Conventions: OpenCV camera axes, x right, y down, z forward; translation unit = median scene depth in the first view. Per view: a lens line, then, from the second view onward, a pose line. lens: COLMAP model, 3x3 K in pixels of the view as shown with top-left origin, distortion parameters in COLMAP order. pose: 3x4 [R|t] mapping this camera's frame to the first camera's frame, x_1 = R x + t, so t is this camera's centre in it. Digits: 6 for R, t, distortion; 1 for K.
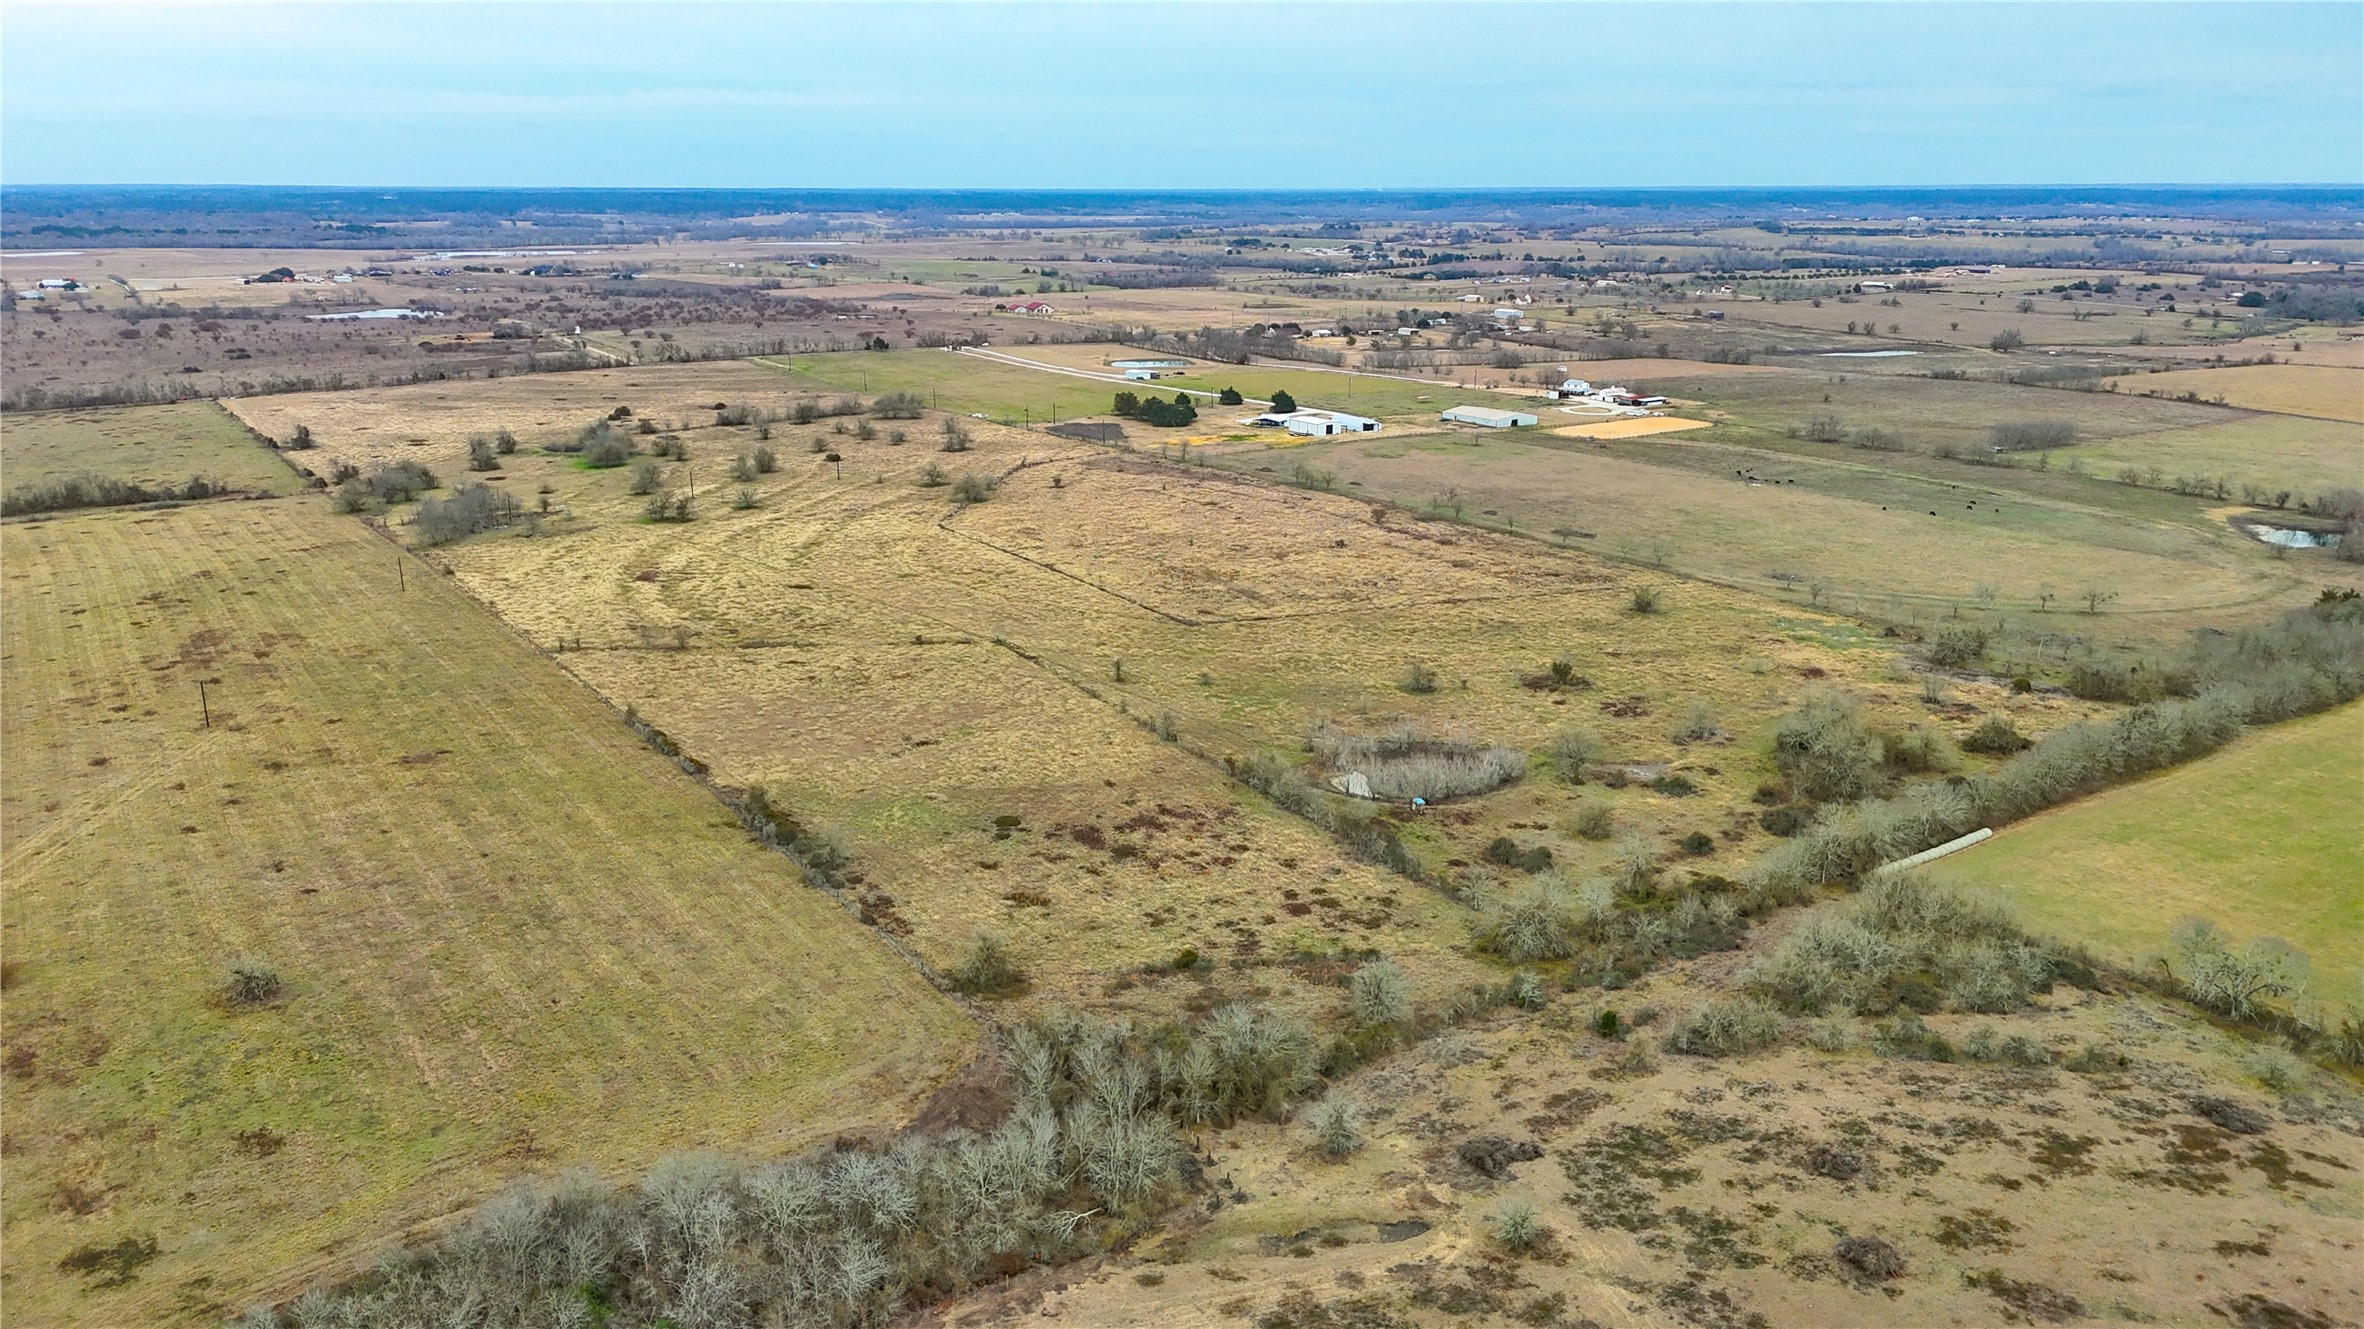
lens RADIAL K [[1724.9, 0, 1182.0], [0, 1724.9, 664.5], [0, 0, 1]] dist [0.083206, -0.083138]
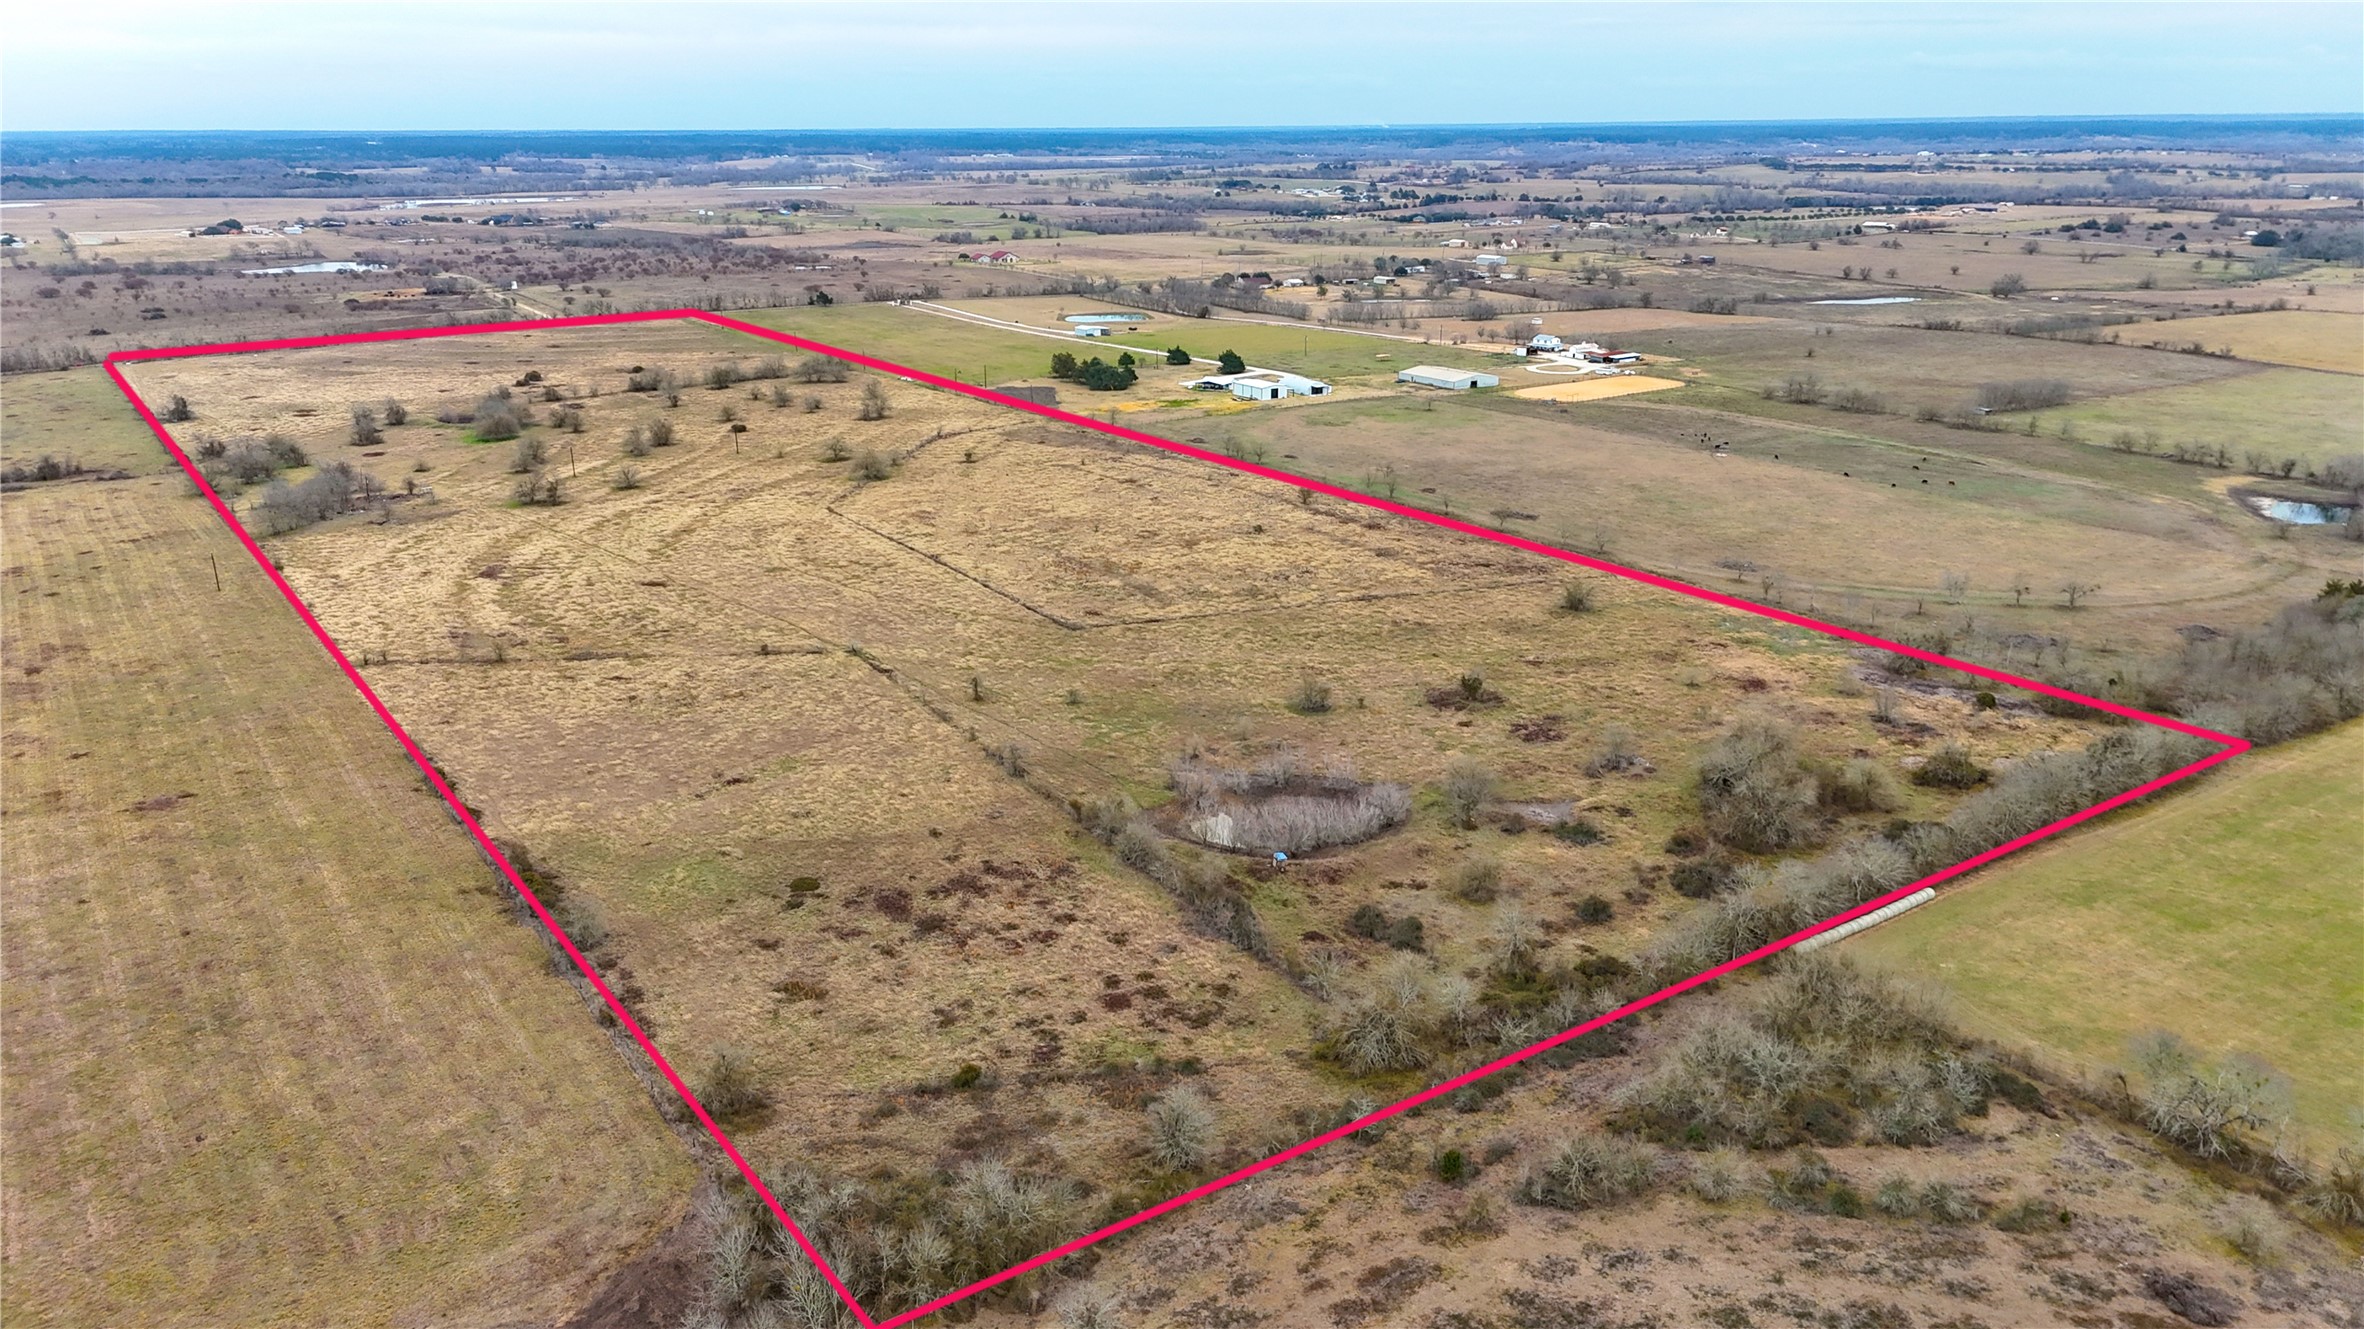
lens RADIAL K [[1733.7, 0, 1182.0], [0, 1733.7, 664.5], [0, 0, 1]] dist [0.076380, -0.073637]
pose [[0.999971, -0.006492, -0.003956, 0.063611], [0.006612, 0.999494, 0.031097, -0.031252], [0.003752, -0.031122, 0.999509, 0.090305]]
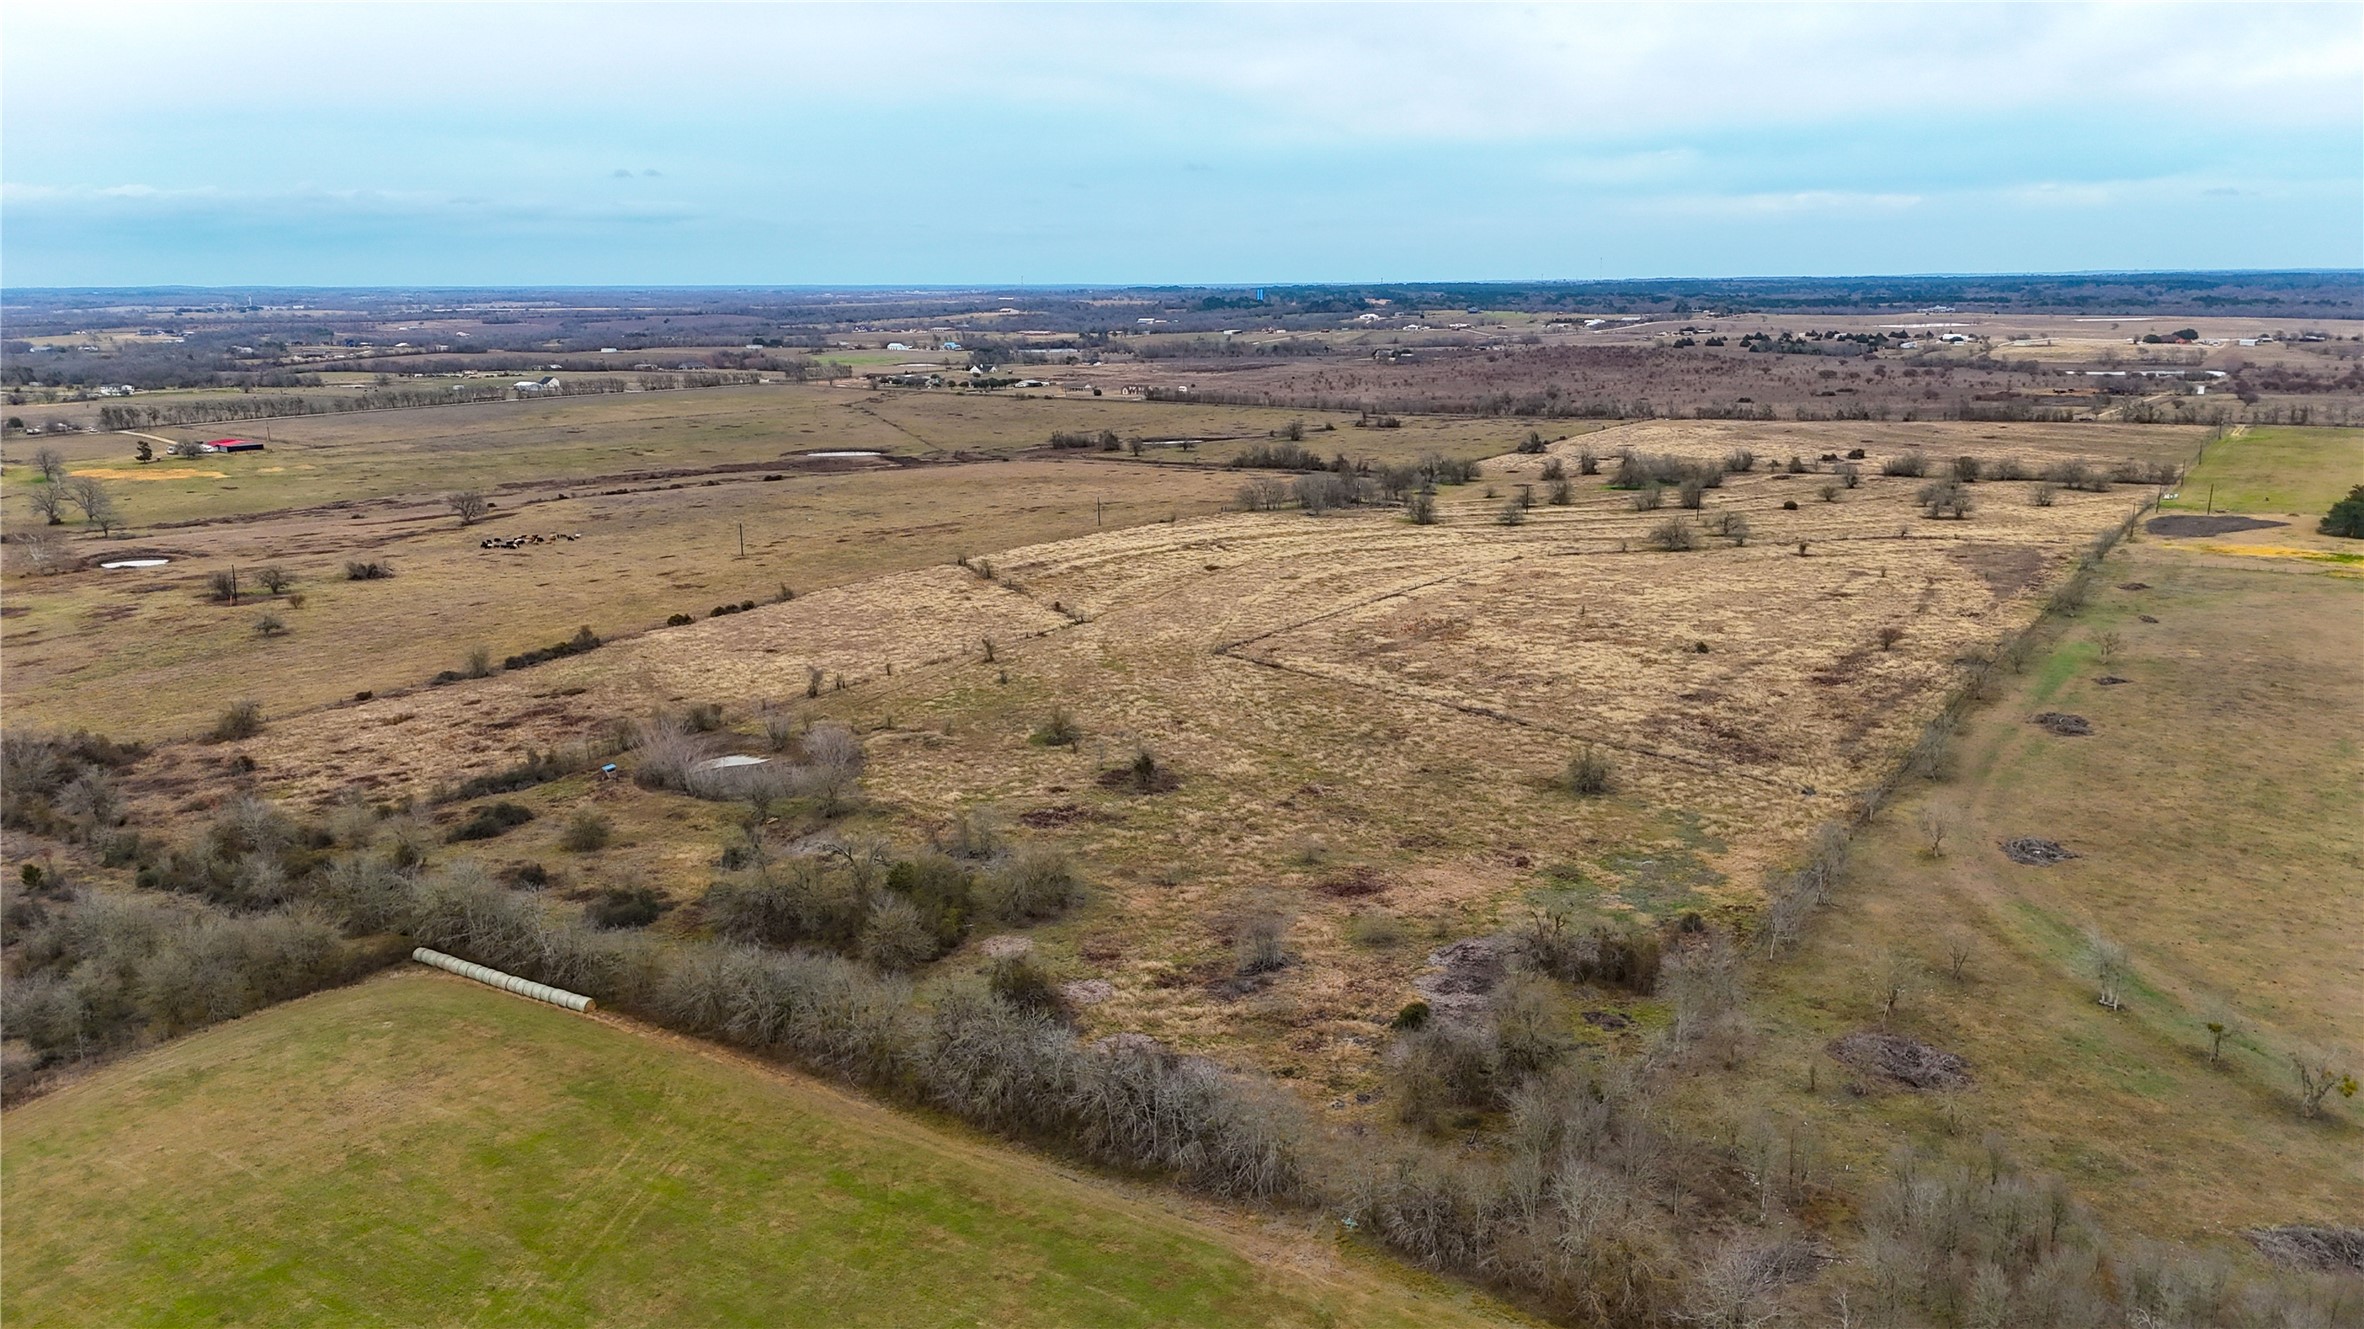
lens RADIAL K [[1733.7, 0, 1182.0], [0, 1733.7, 664.5], [0, 0, 1]] dist [0.076380, -0.073637]
pose [[0.380340, 0.202752, -0.902349, 0.752195], [-0.244417, 0.963021, 0.113363, -0.106804], [0.891965, 0.177433, 0.415831, 0.605265]]
